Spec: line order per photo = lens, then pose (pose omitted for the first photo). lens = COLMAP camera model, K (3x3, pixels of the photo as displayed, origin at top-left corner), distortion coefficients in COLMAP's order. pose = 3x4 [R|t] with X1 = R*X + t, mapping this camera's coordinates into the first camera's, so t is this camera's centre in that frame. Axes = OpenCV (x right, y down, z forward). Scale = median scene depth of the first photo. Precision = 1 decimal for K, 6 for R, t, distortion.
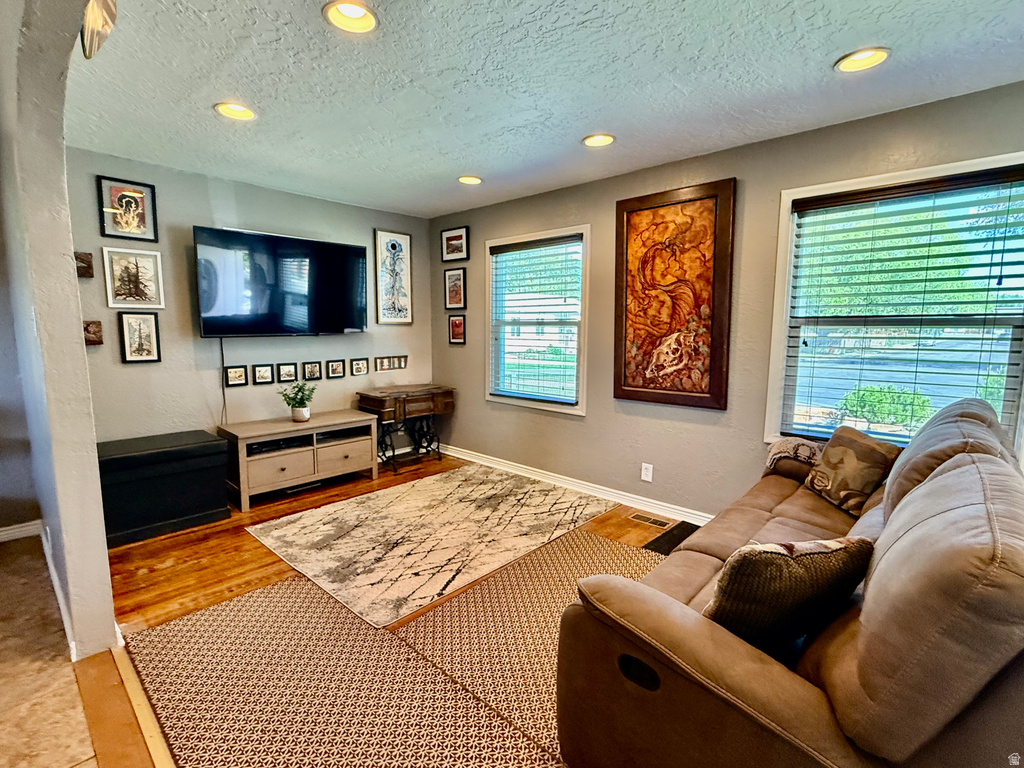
lens RADIAL K [[486.9, 0, 507.4], [0, 486.9, 386.4], [0, 0, 1]] dist [0.009777, -0.002446]
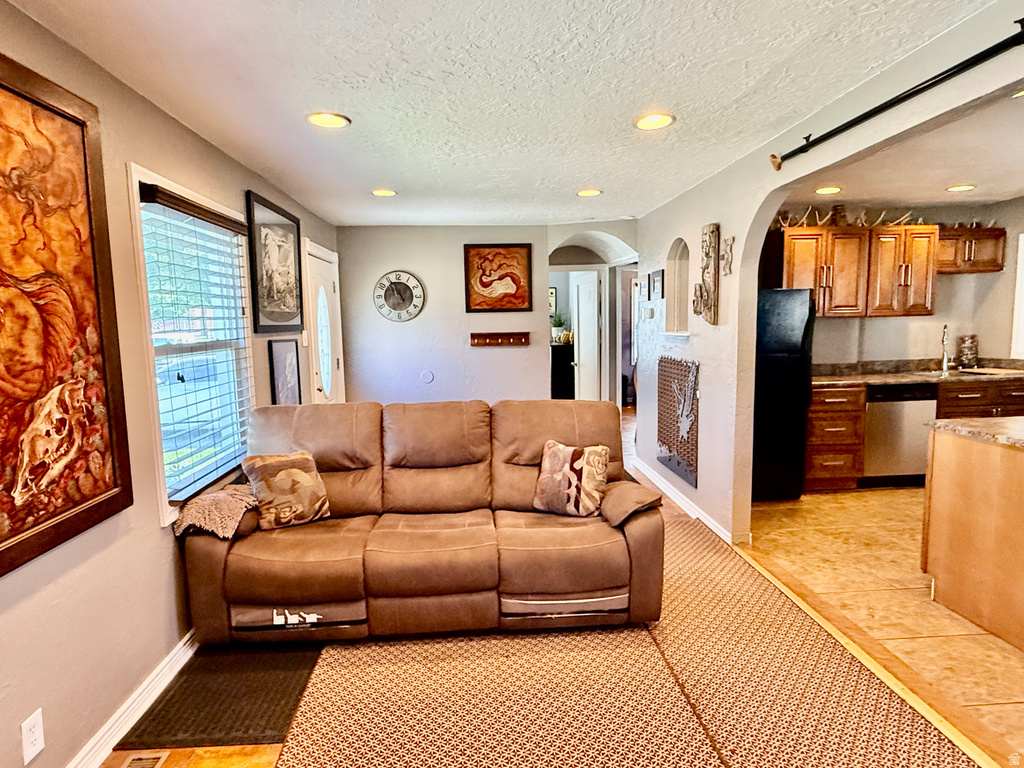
lens RADIAL K [[598.1, 0, 506.1], [0, 598.1, 386.7], [0, 0, 1]] dist [0.000171, -0.000297]
pose [[-0.731256, -0.064308, 0.679064, -0.337361], [0.100576, 0.974498, 0.200593, -0.175286], [-0.674647, 0.214983, -0.706140, 1.086270]]
